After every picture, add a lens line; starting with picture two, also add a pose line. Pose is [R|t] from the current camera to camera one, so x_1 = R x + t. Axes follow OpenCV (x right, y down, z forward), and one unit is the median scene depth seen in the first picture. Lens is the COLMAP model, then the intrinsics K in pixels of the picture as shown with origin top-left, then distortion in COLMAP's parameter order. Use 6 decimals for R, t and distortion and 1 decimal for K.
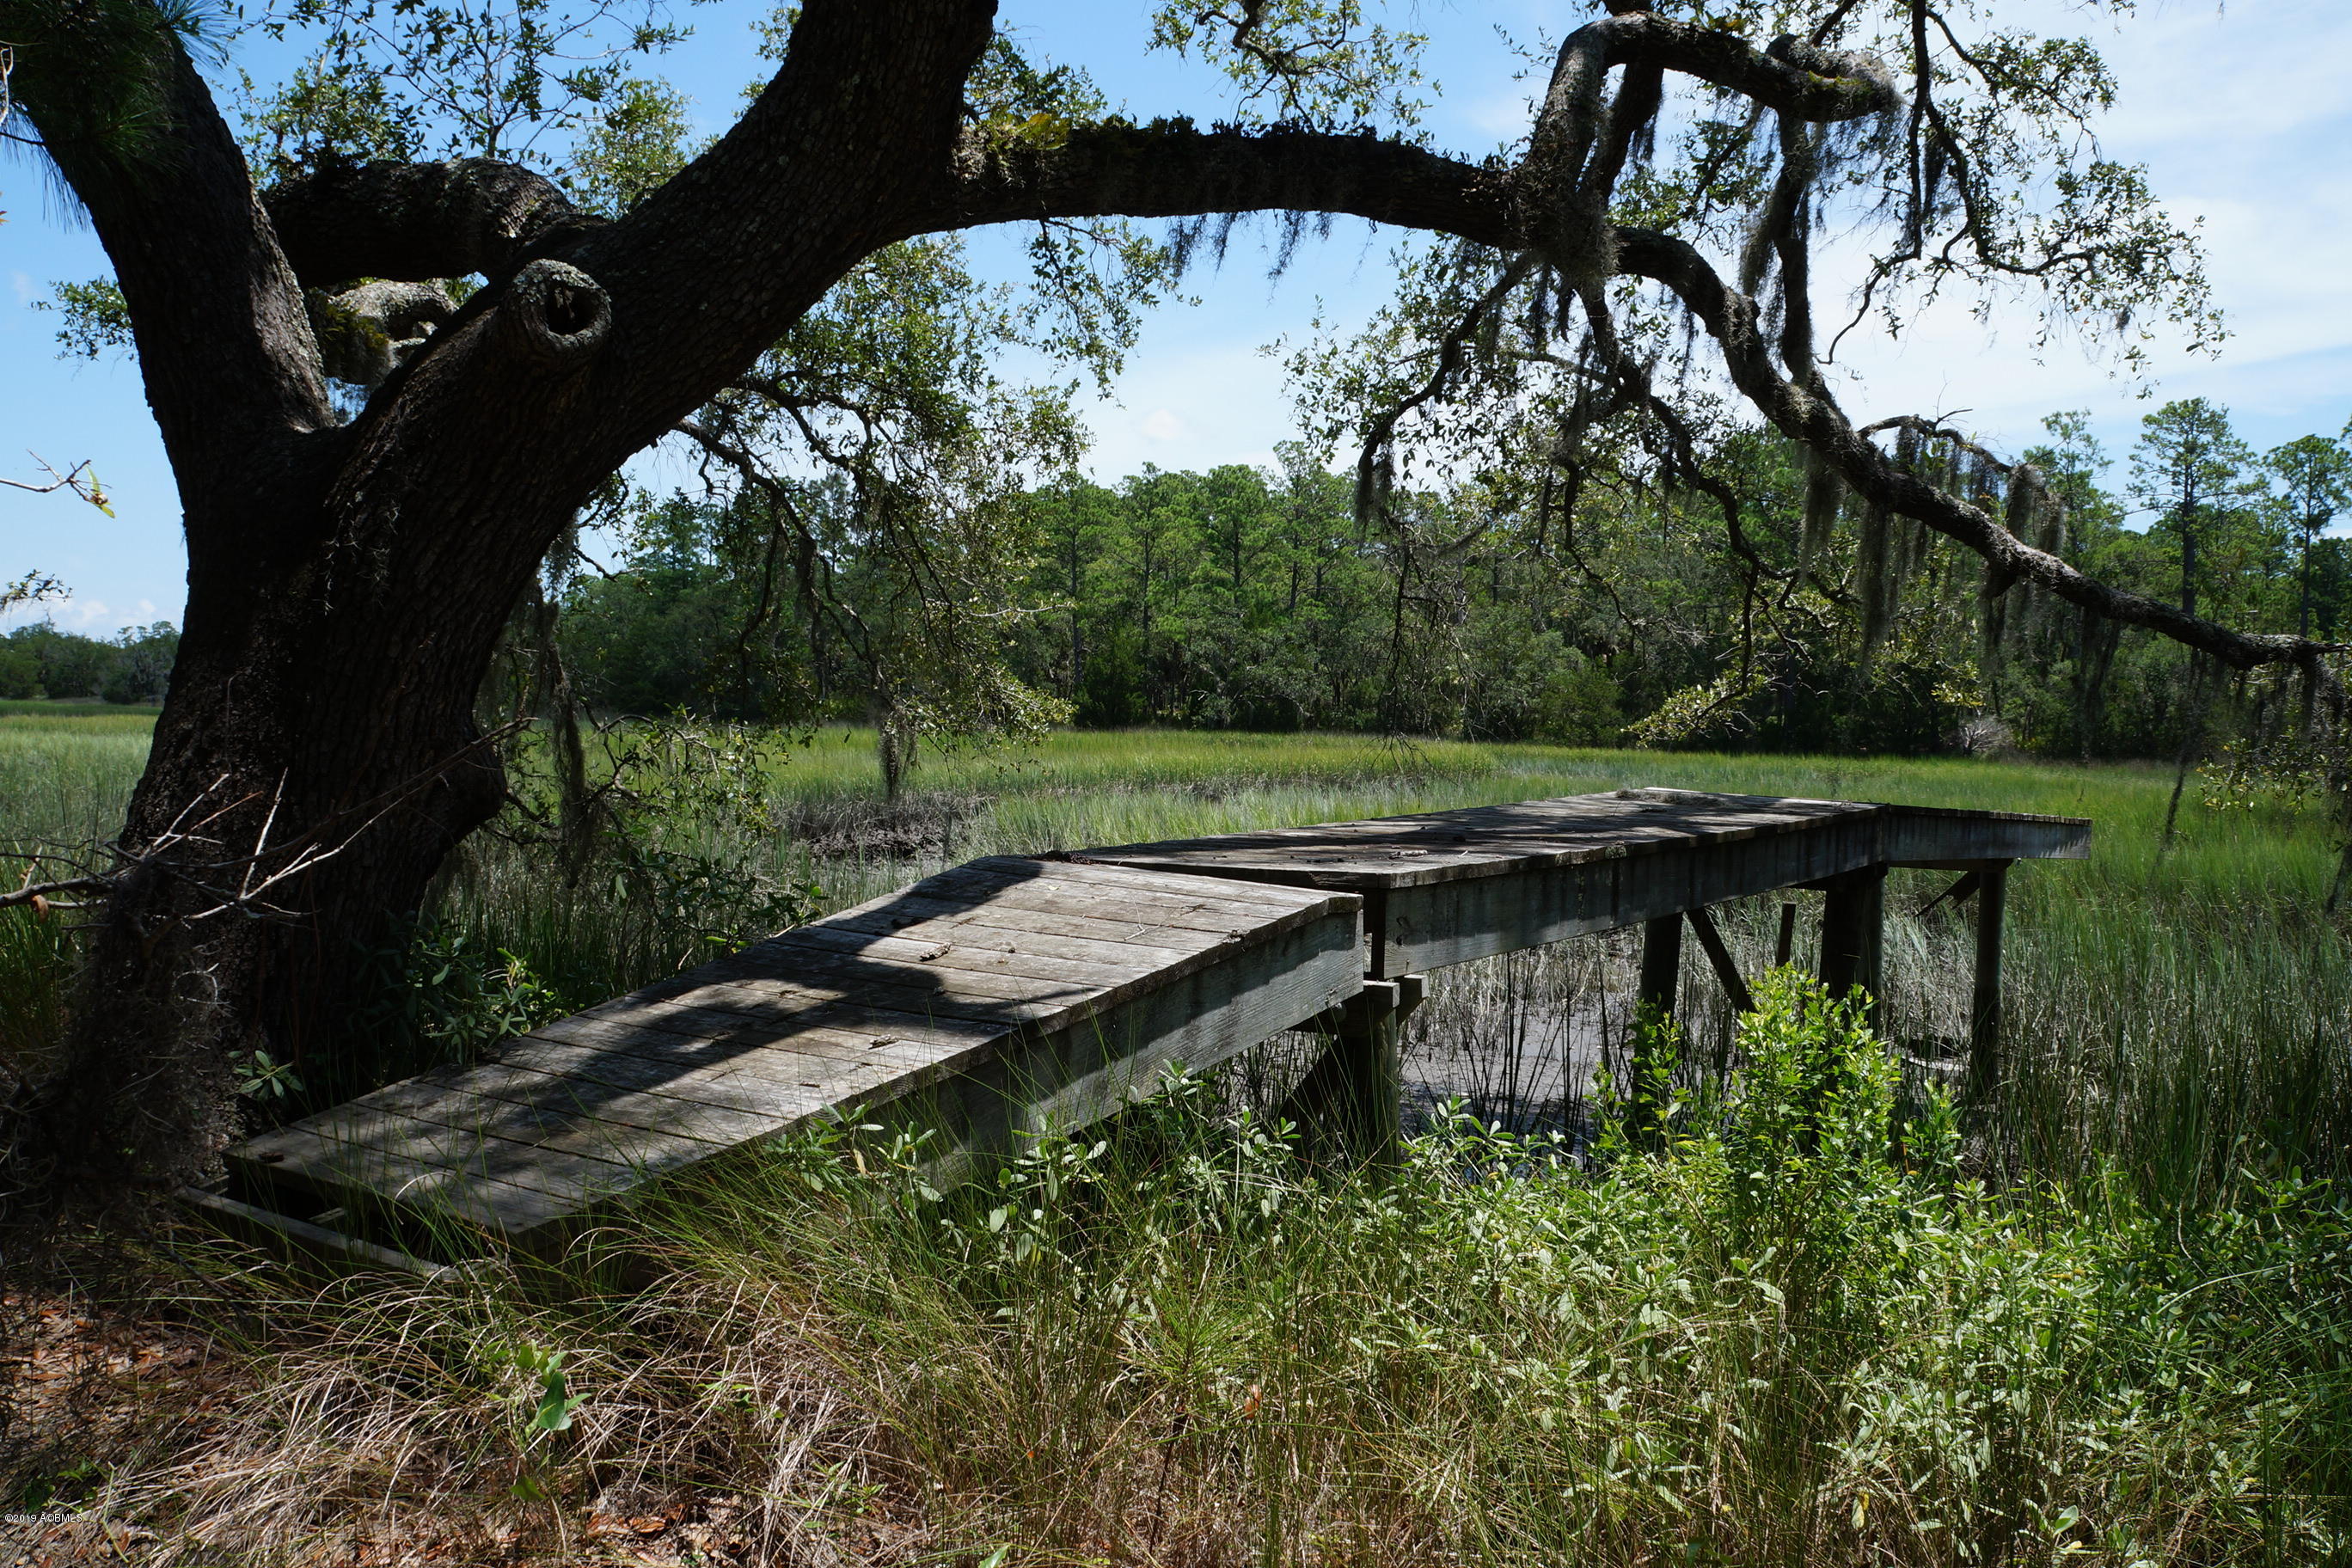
lens RADIAL K [[1881.3, 0, 1190.2], [0, 1881.3, 803.9], [0, 0, 1]] dist [-0.176838, 0.124323]
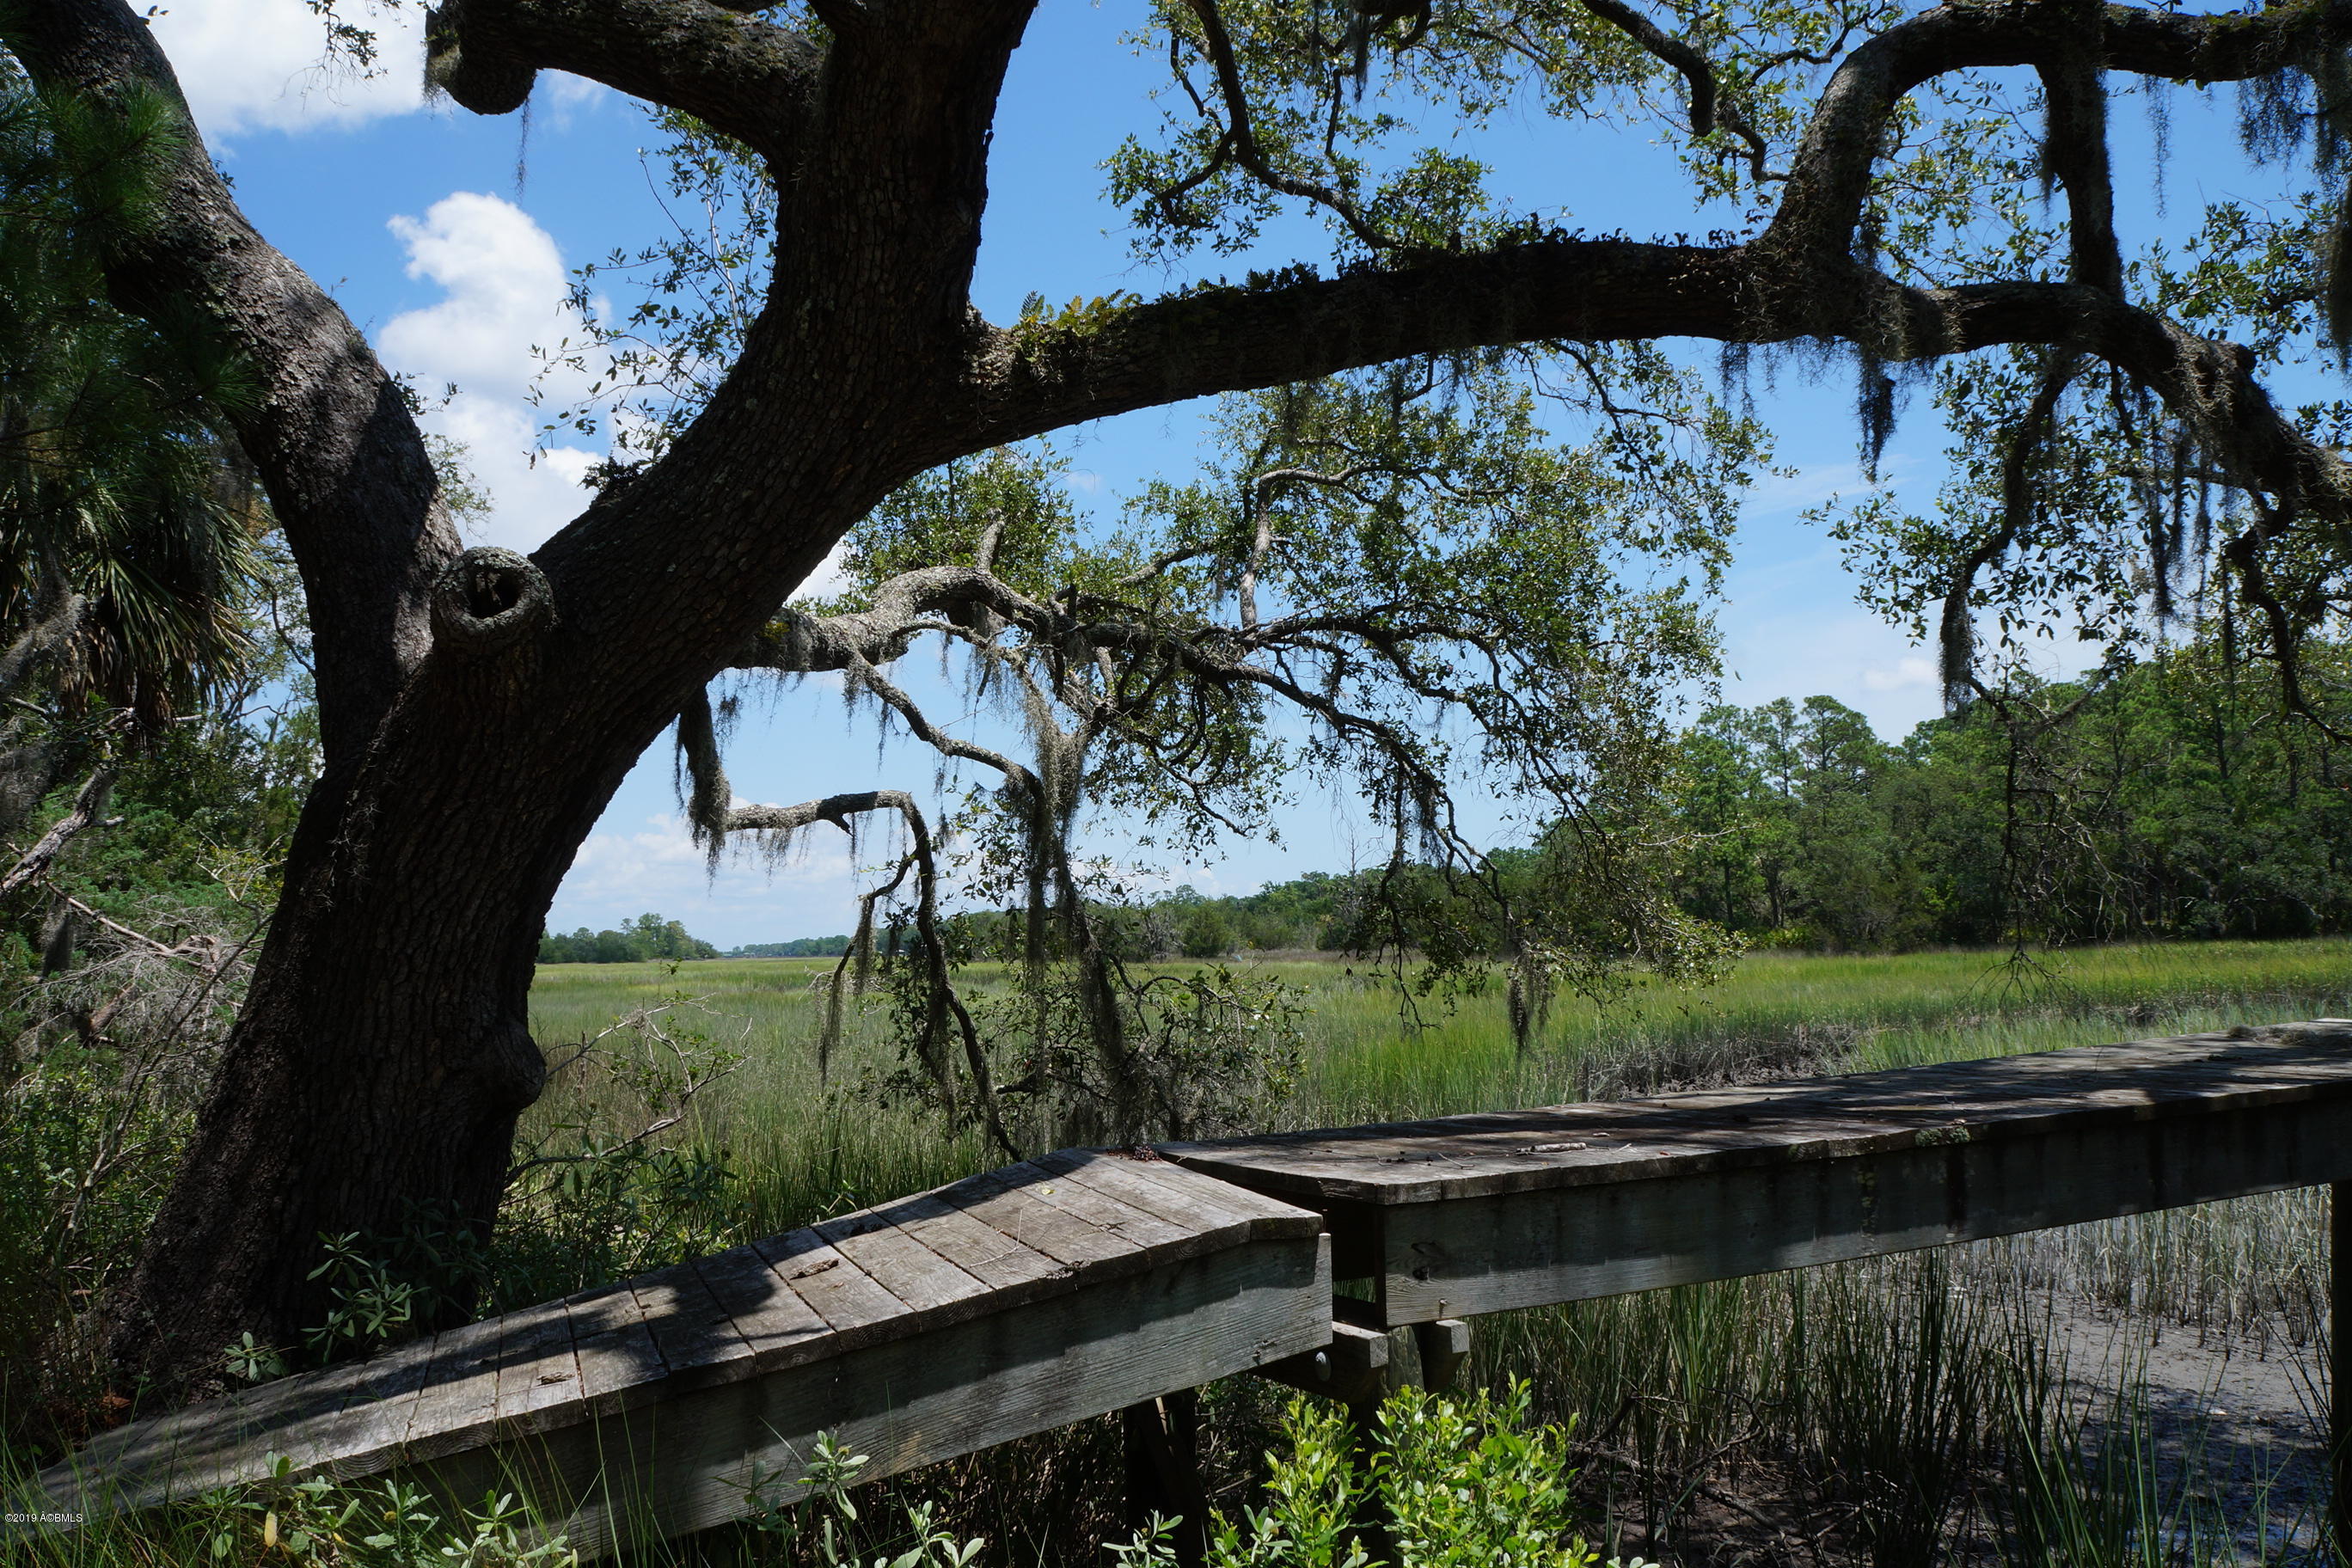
lens RADIAL K [[1881.3, 0, 1190.2], [0, 1881.3, 803.9], [0, 0, 1]] dist [-0.176838, 0.124323]
pose [[0.865276, -0.080504, -0.494789, 0.168399], [0.017906, 0.991355, -0.129983, -0.007231], [0.500975, 0.103611, 0.859237, 0.123230]]
